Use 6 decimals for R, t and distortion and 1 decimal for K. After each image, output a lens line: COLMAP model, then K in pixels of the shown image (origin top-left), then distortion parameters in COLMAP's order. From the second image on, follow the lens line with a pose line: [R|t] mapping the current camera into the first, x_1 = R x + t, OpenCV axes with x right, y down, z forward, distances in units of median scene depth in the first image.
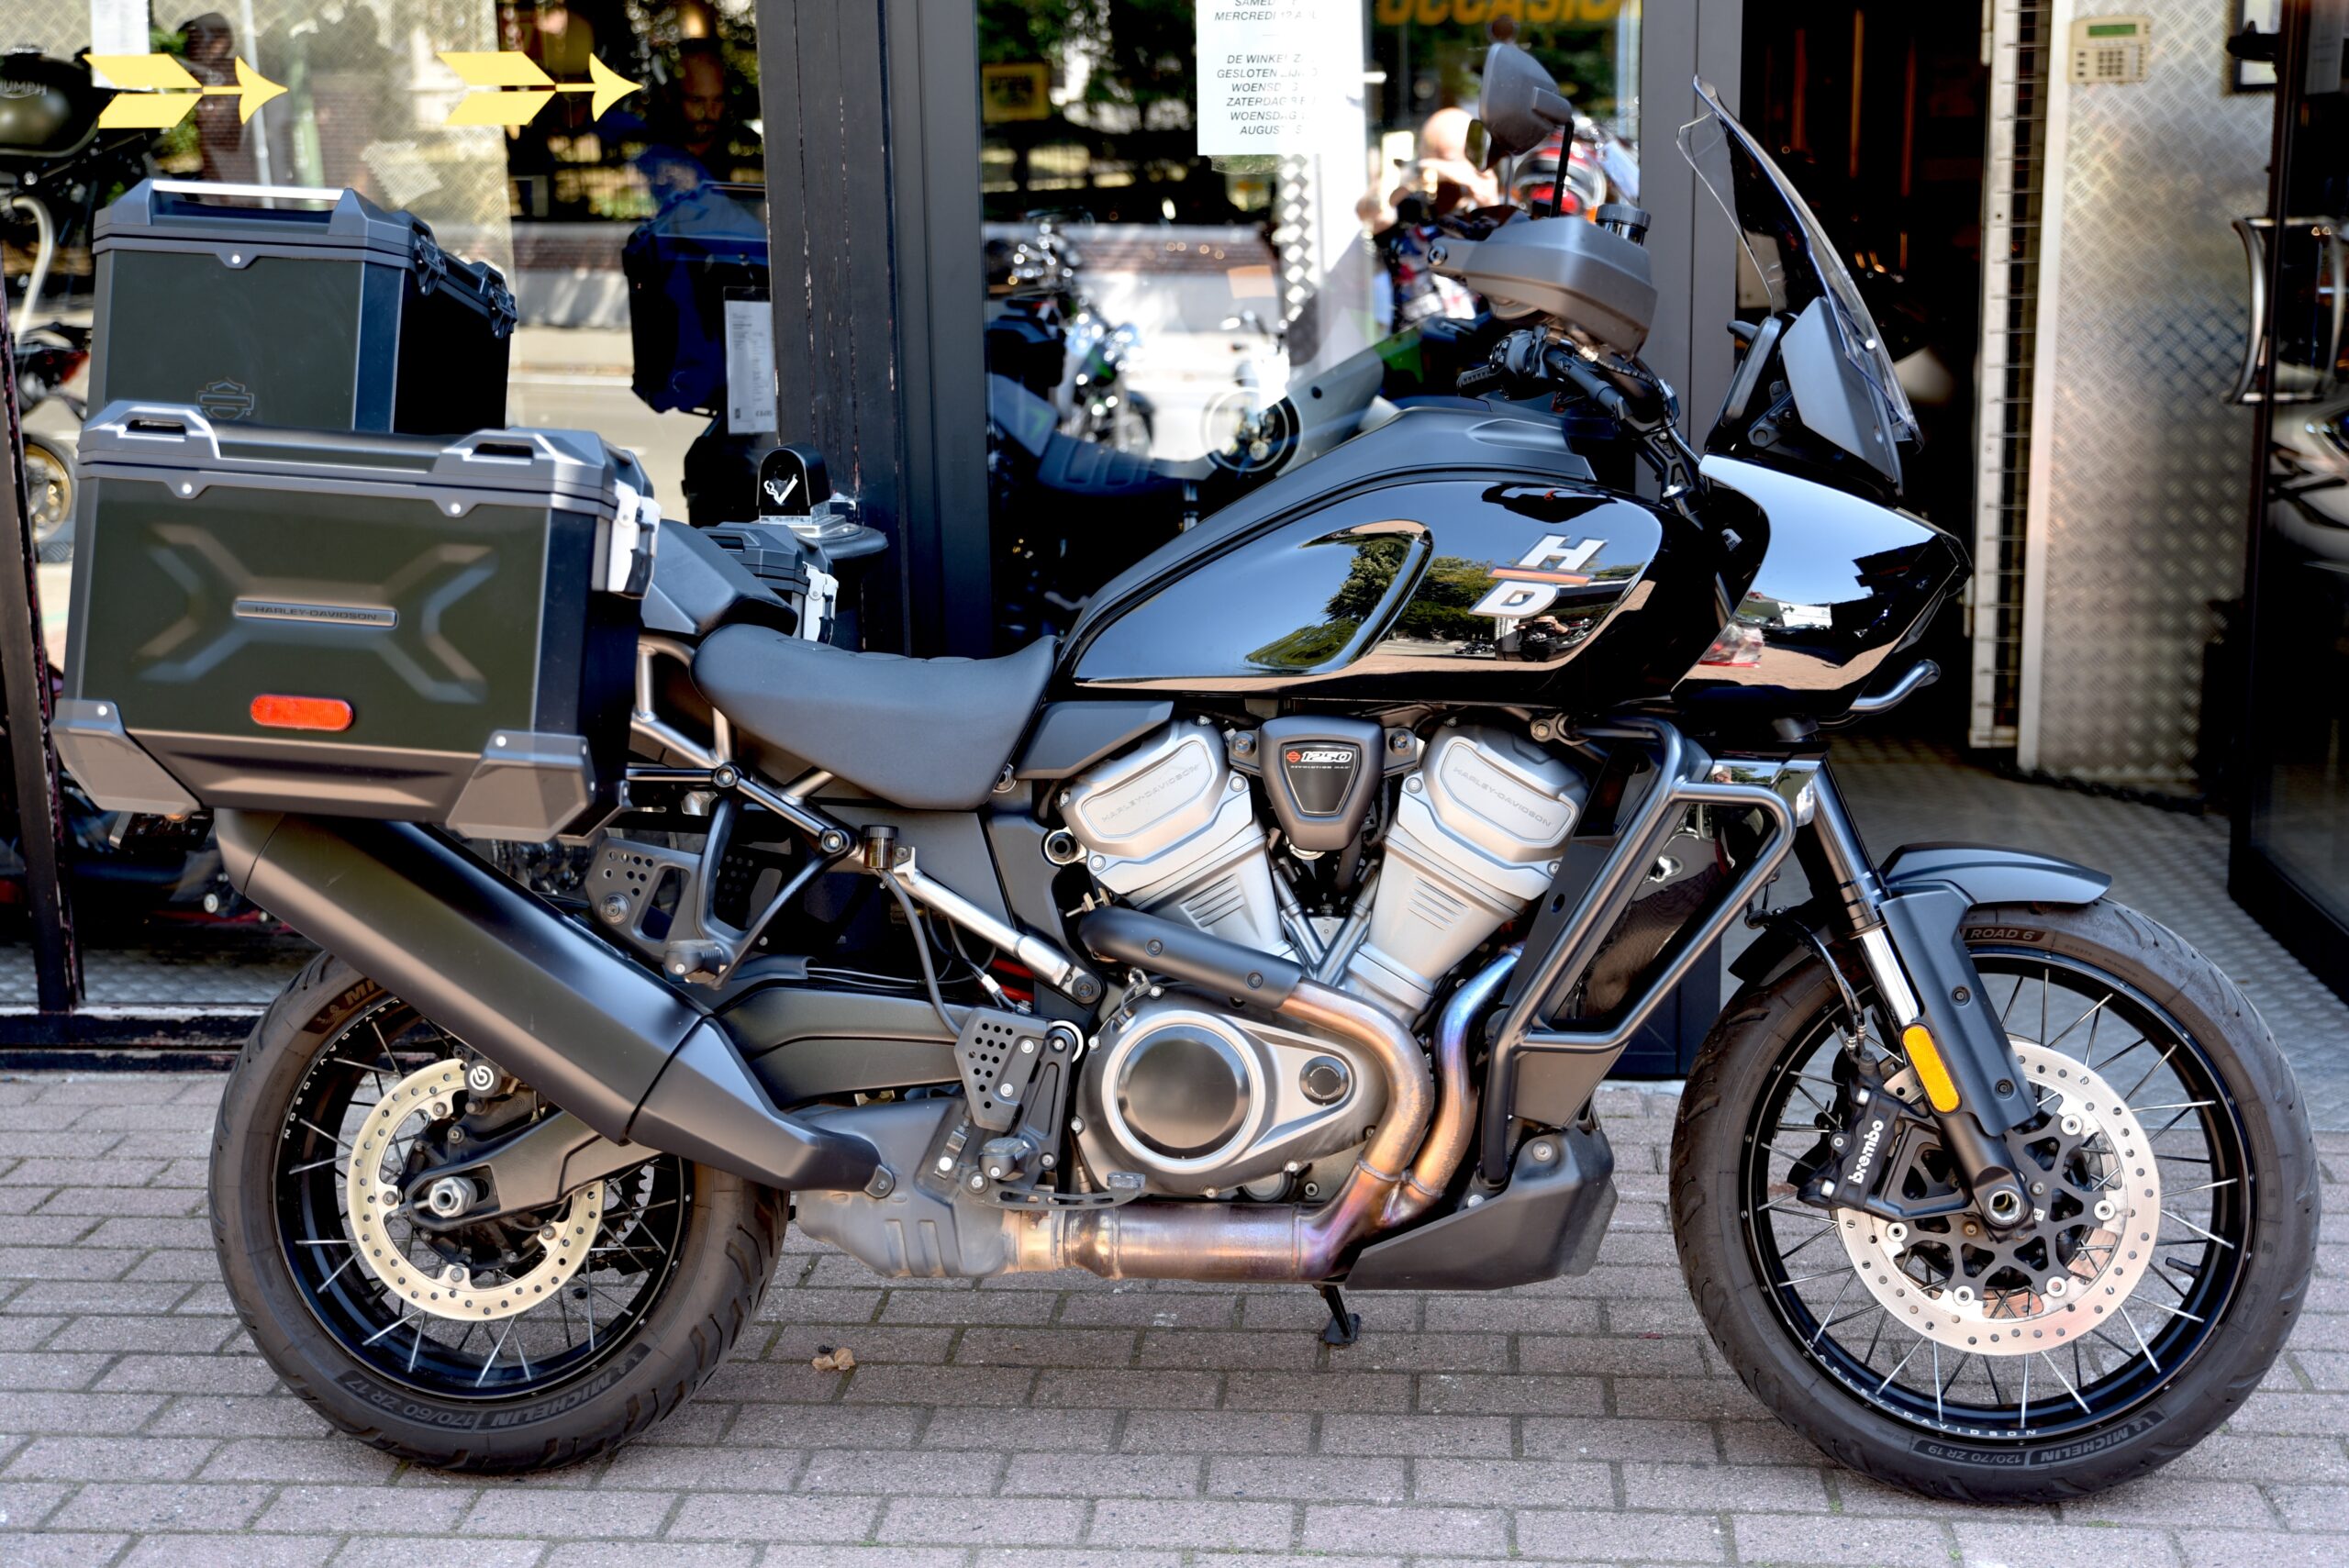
lens RADIAL K [[3027.0, 0, 1174.5], [0, 3027.0, 784.0], [0, 0, 1]] dist [0.091261, 0.010089]
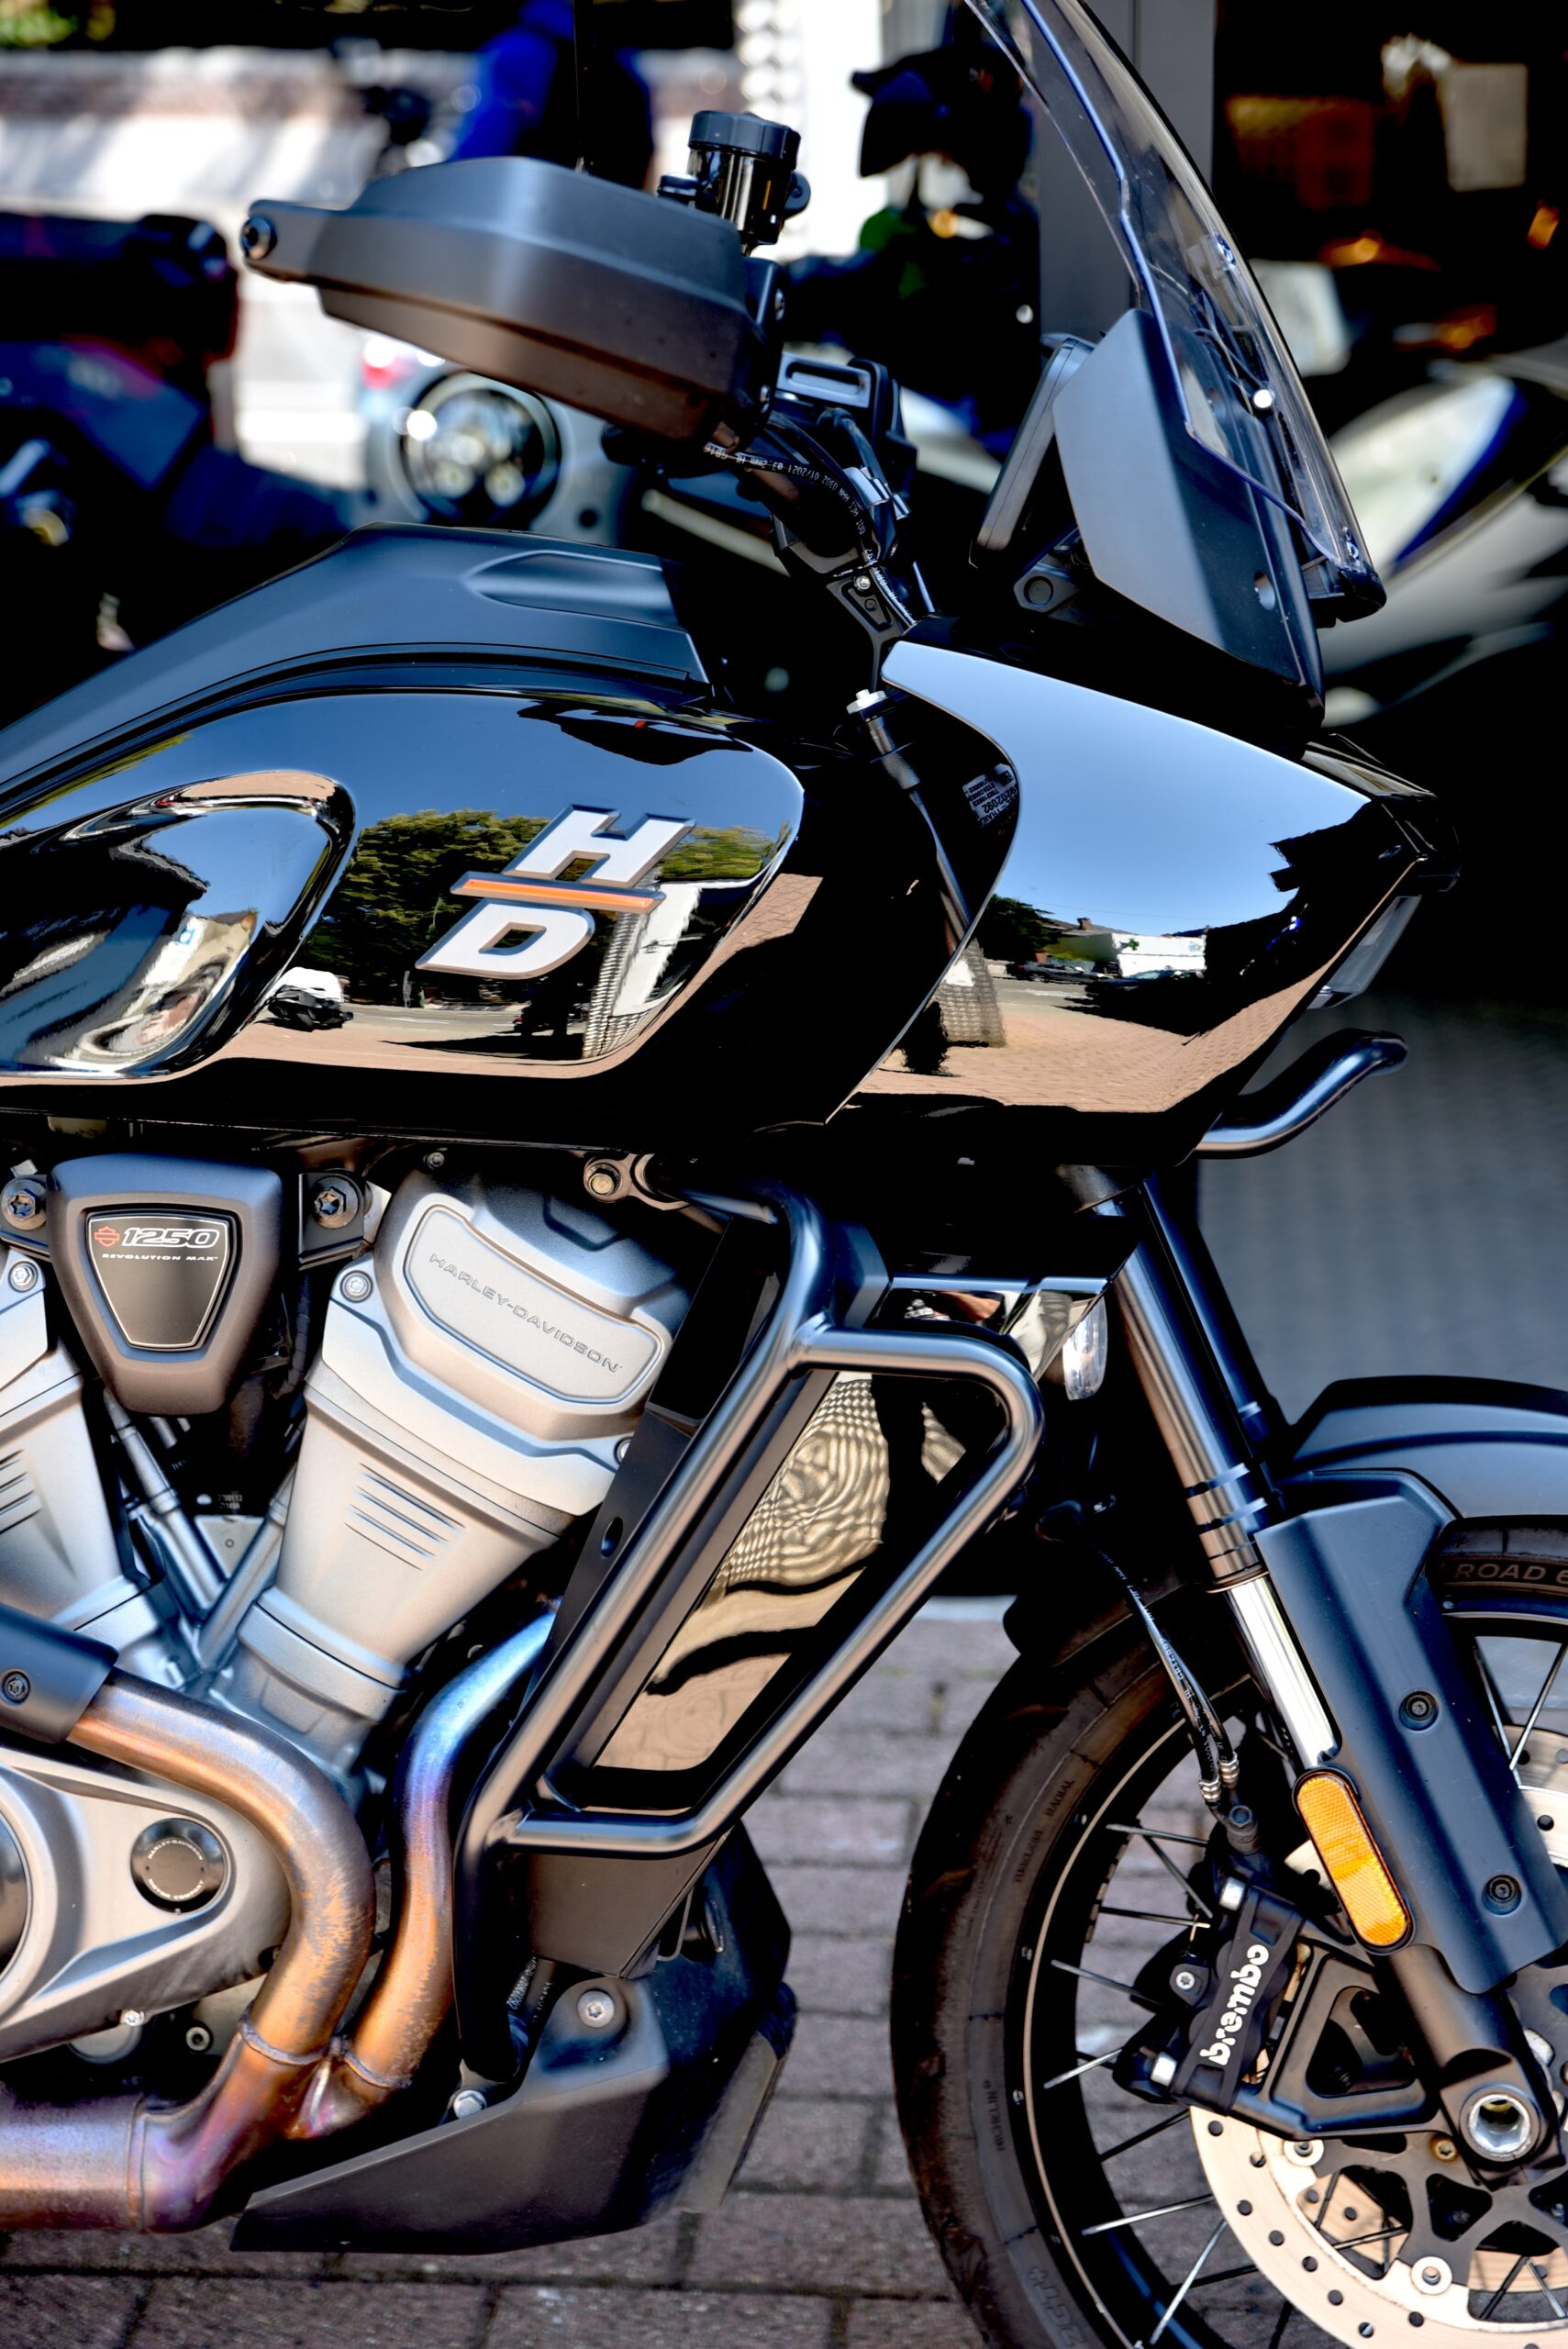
lens RADIAL K [[3995.8, 0, 784.0], [0, 3995.8, 1174.5], [0, 0, 1]] dist [0.011155, 1.498892]
pose [[0.999617, 0.001176, -0.027662, 0.169071], [0.001566, 0.995097, 0.098889, -0.084197], [0.027642, -0.098894, 0.994714, 0.339391]]
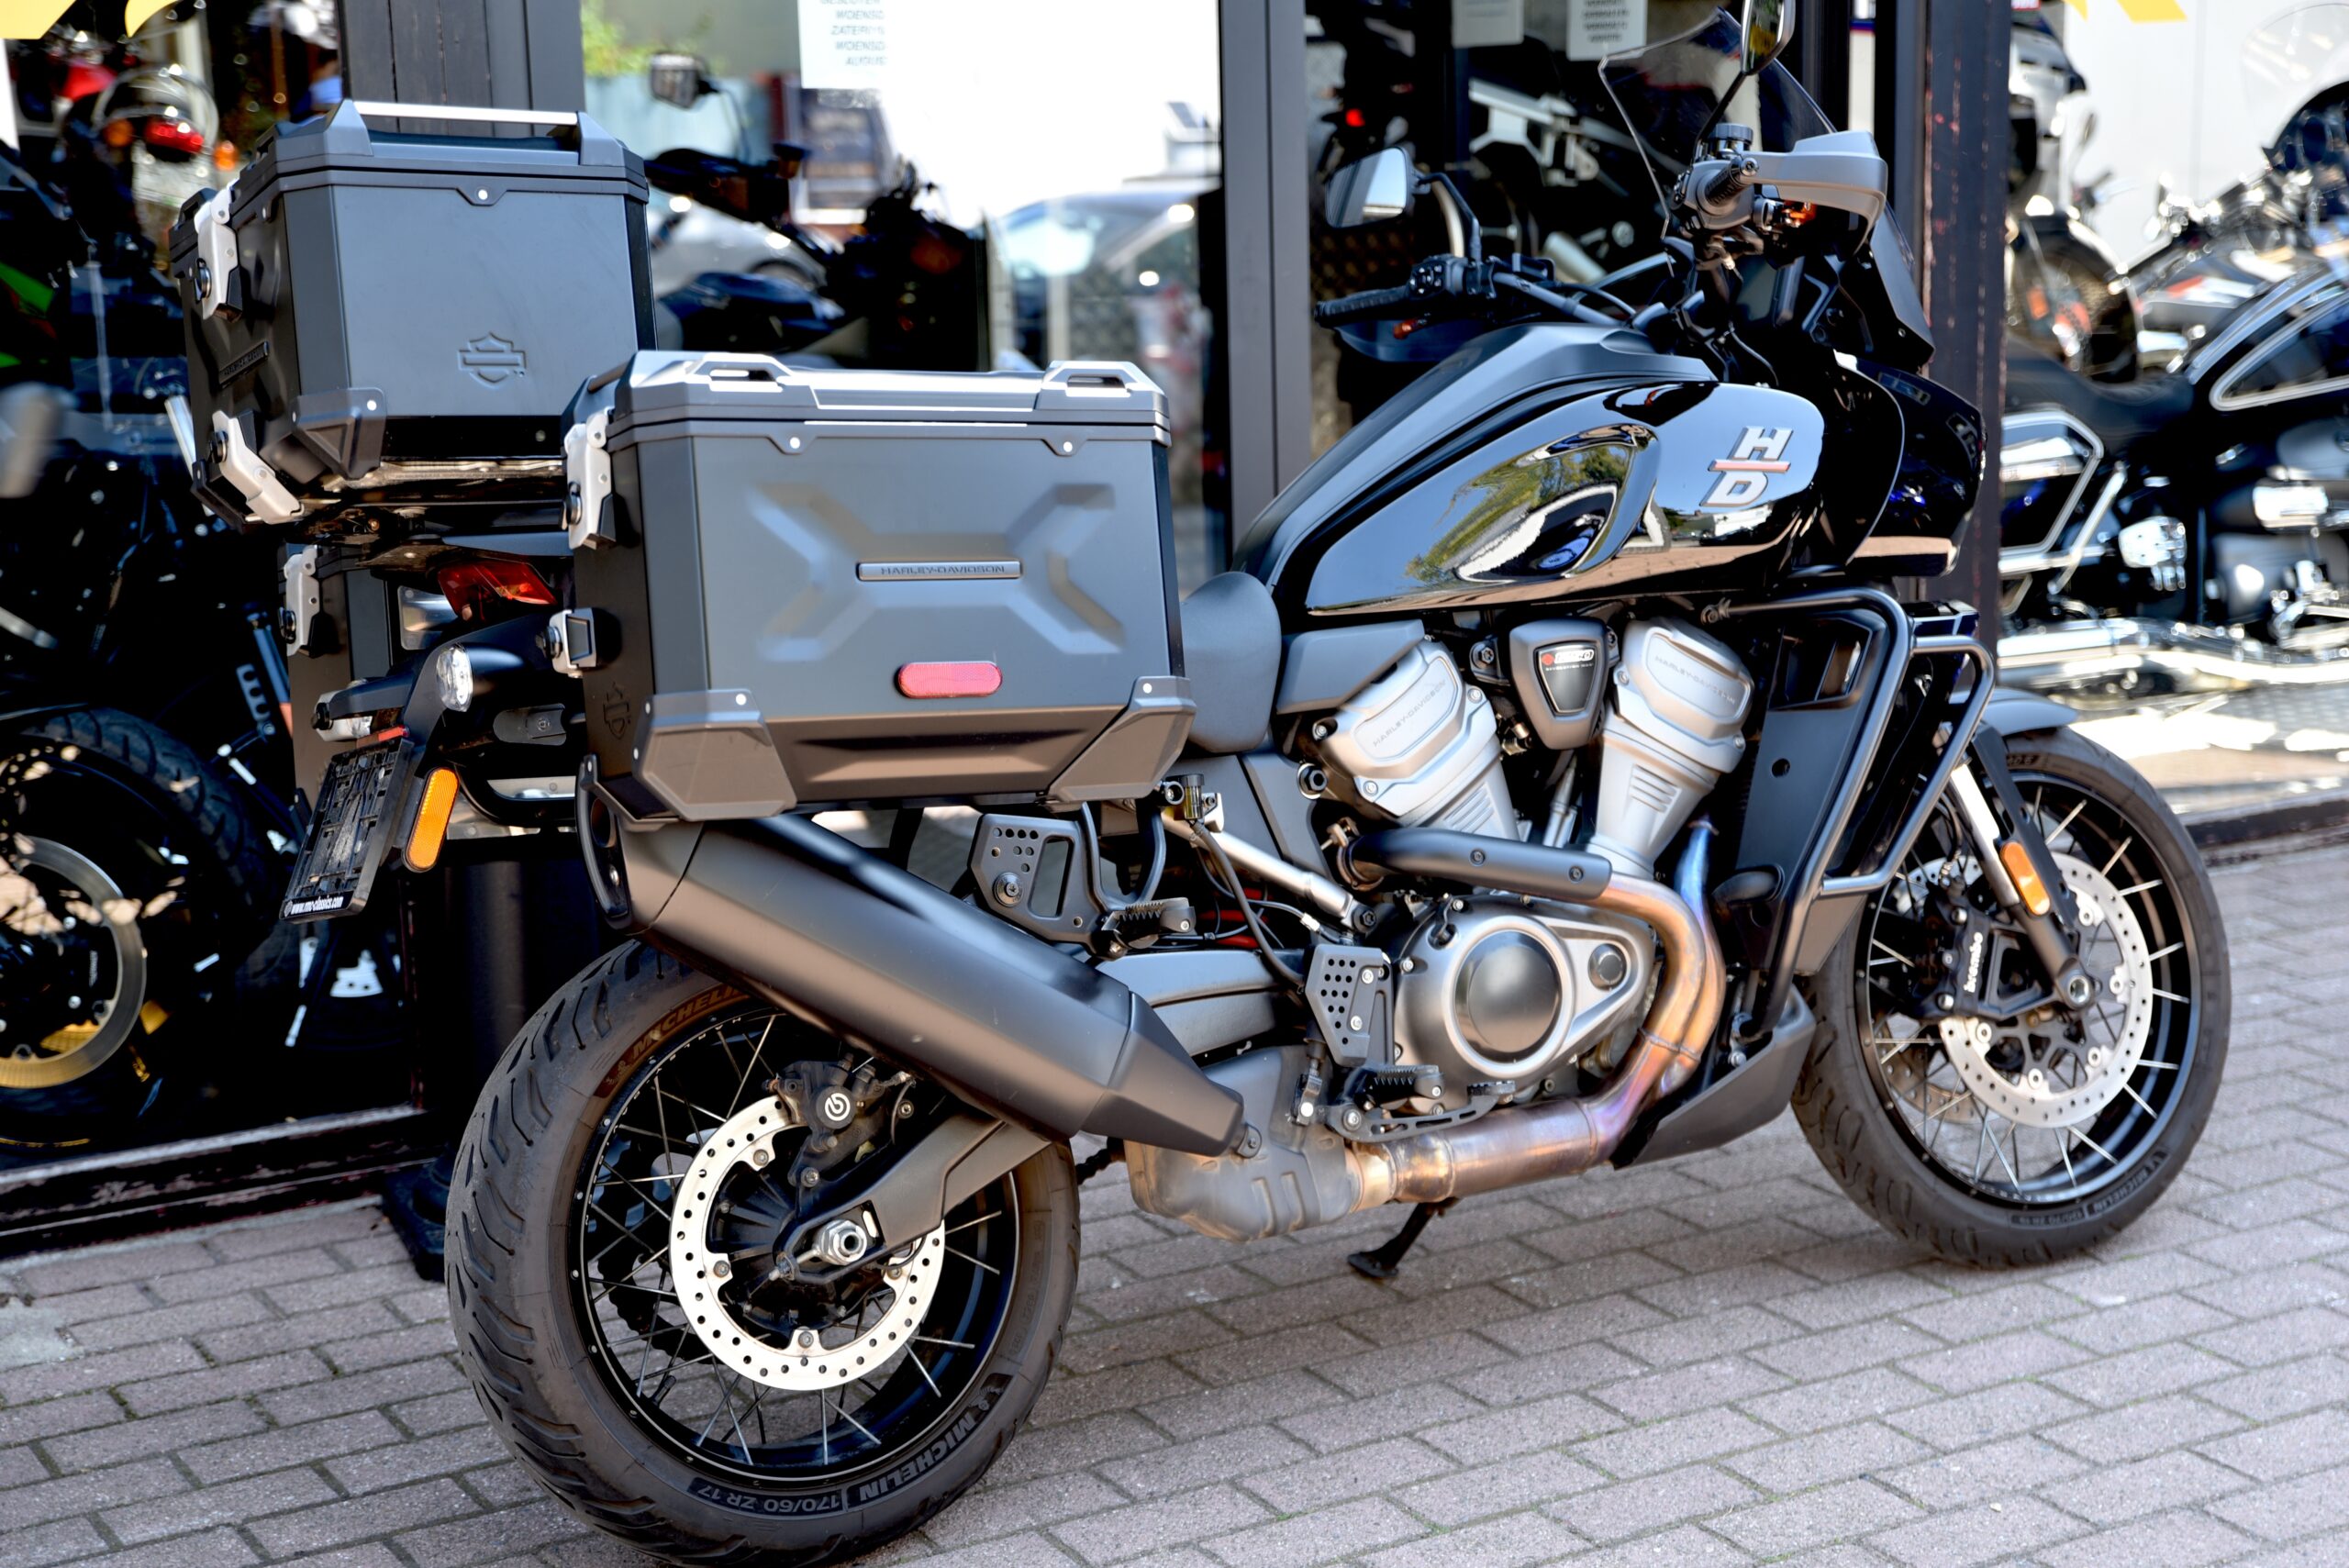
lens RADIAL K [[3662.6, 0, 1267.1], [0, 3662.6, 791.3], [0, 0, 1]] dist [0.195066, -0.010483]
pose [[0.797037, -0.110481, 0.593738, -0.777469], [0.127104, 0.991792, 0.013925, 0.006035], [-0.590403, 0.064368, 0.804538, 0.054727]]
